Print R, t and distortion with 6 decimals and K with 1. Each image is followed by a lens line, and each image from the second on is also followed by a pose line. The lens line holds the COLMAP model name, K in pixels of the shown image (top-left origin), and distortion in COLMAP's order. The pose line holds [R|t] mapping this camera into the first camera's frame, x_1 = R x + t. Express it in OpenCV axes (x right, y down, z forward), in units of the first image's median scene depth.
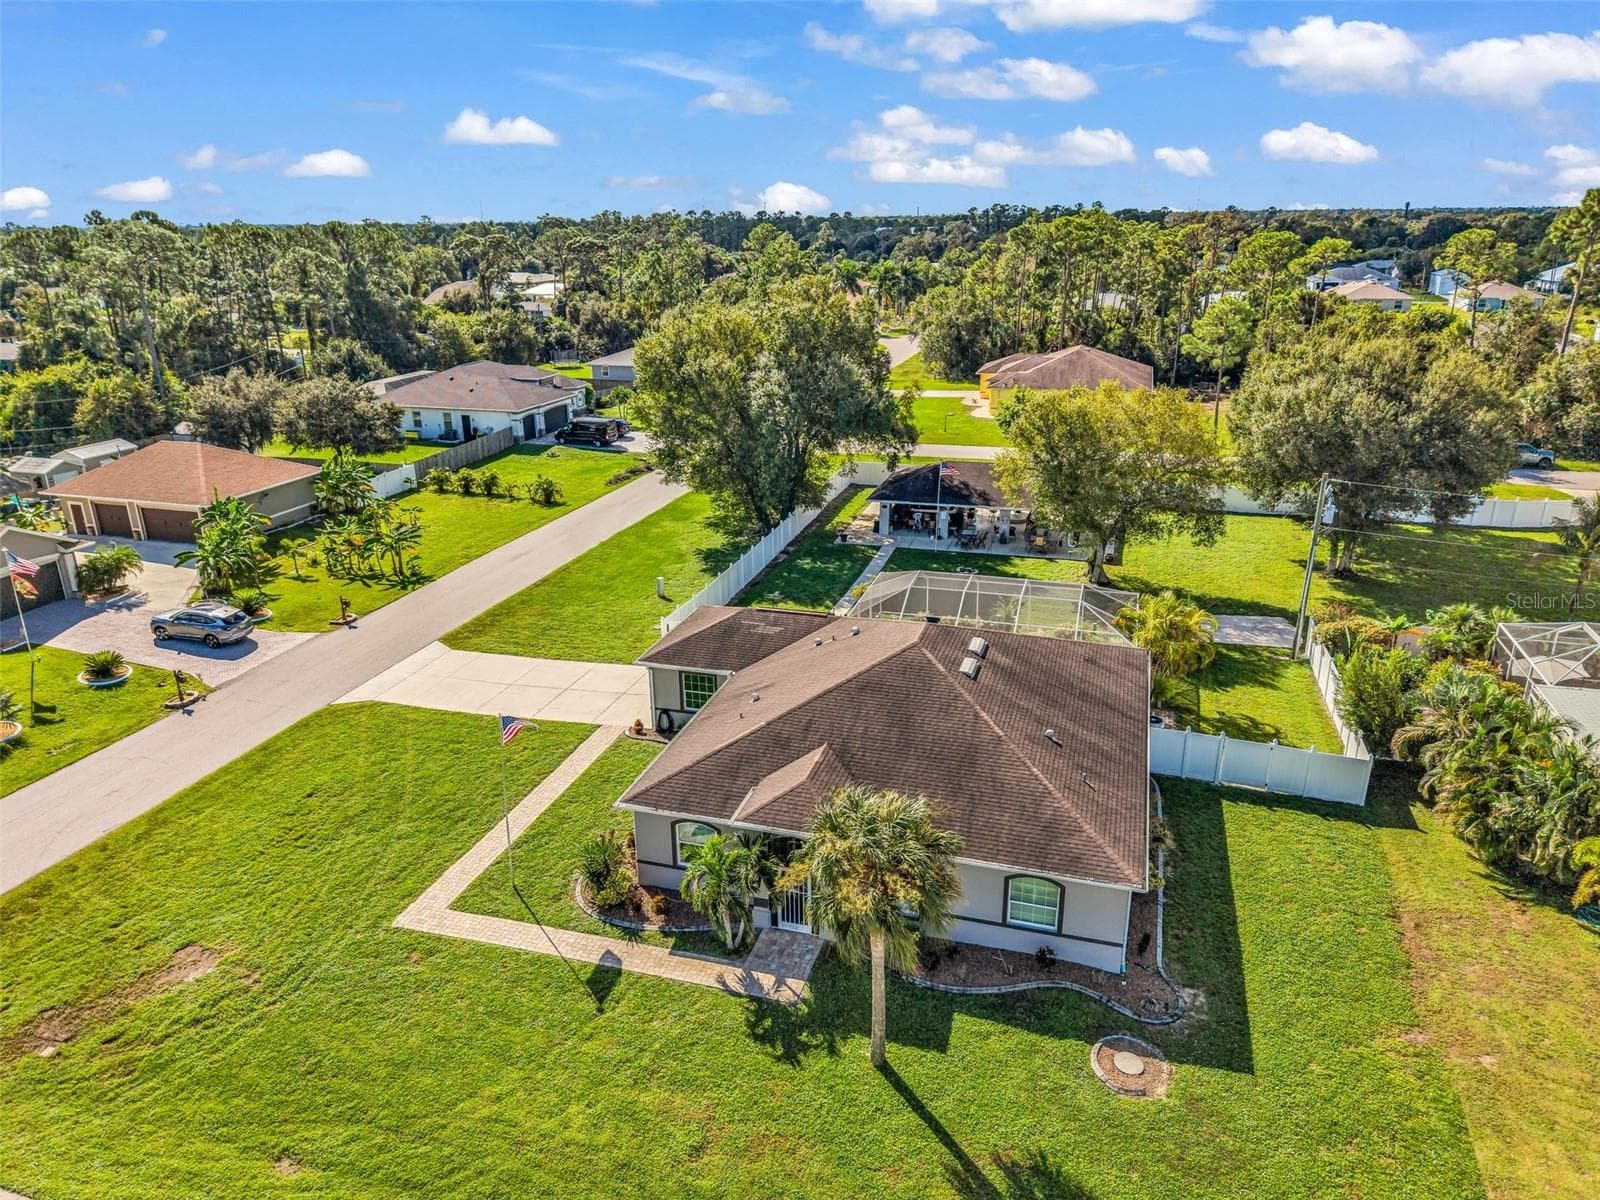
lens RADIAL K [[1068.4, 0, 798.0], [0, 1068.4, 600.5], [0, 0, 1]] dist [0.059287, -0.065677]
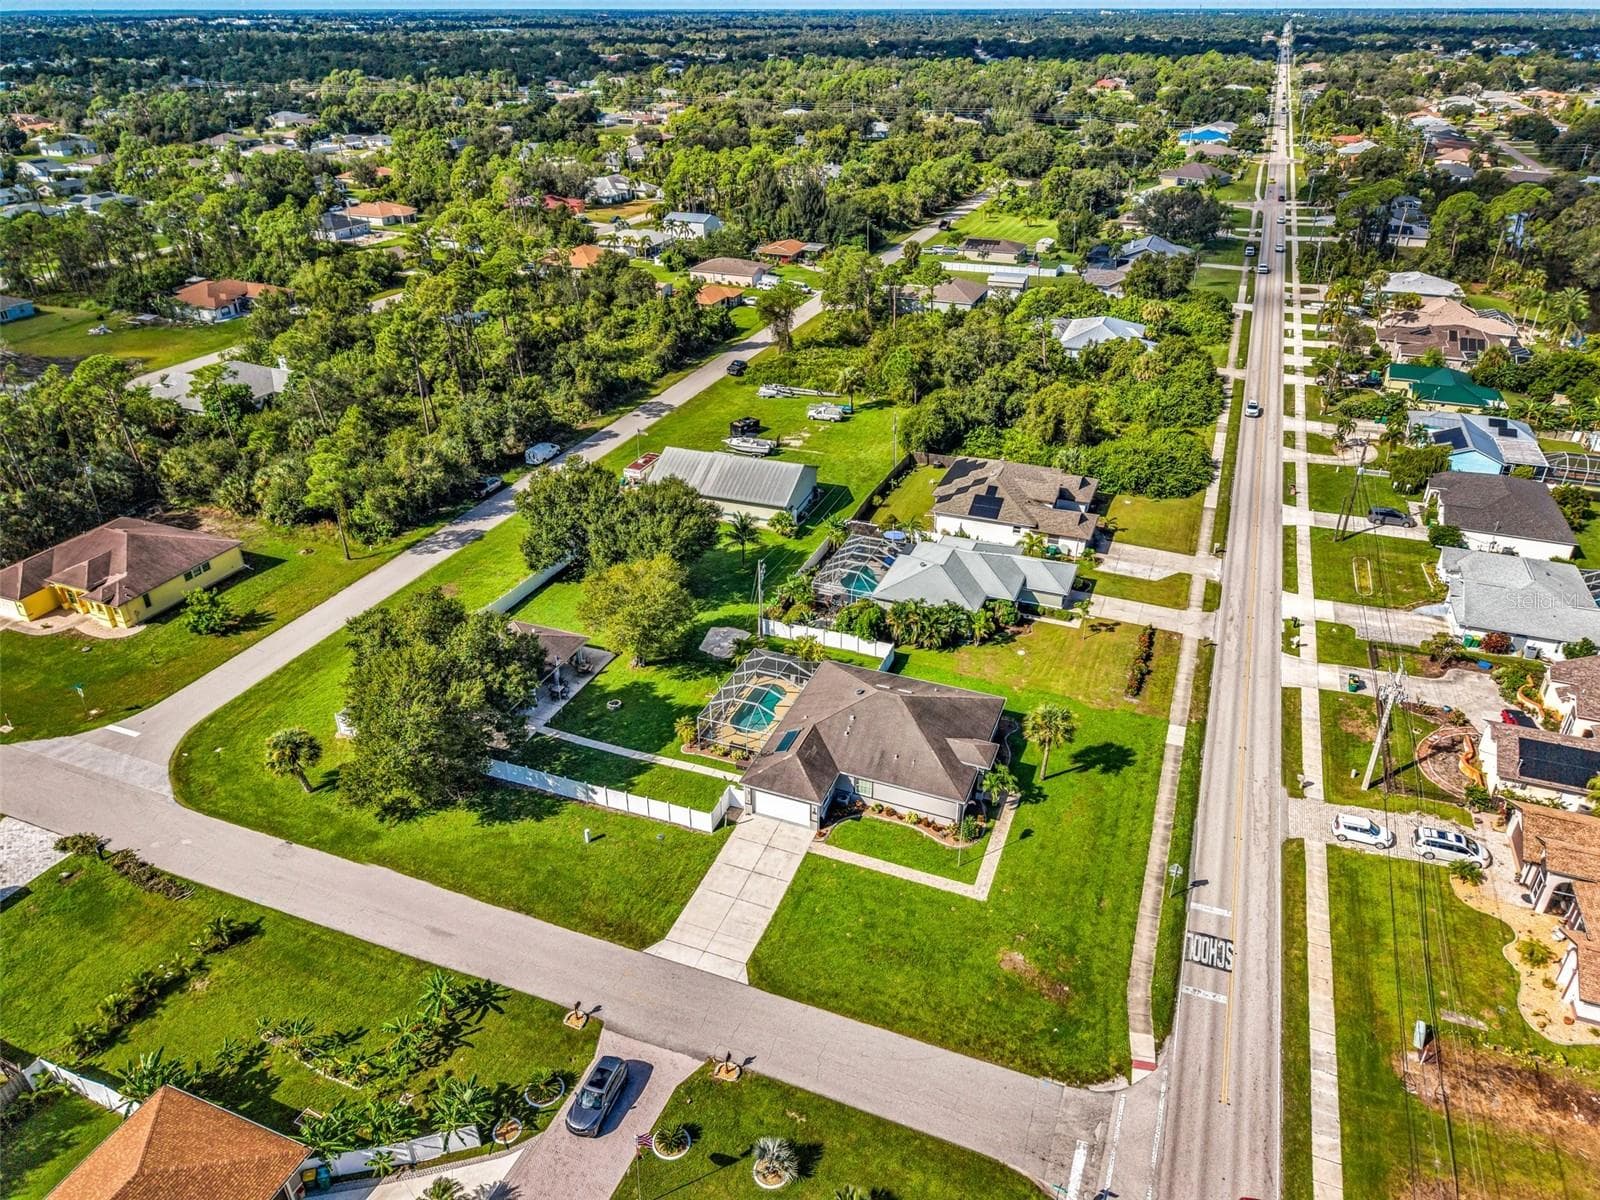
lens RADIAL K [[1070.2, 0, 800.0], [0, 1070.2, 600.0], [0, 0, 1]] dist [0.024844, -0.022068]
pose [[0.073098, -0.471072, 0.879061, -1.476806], [0.336096, 0.841496, 0.422994, -0.950087], [-0.938987, 0.264529, 0.219837, 0.462866]]
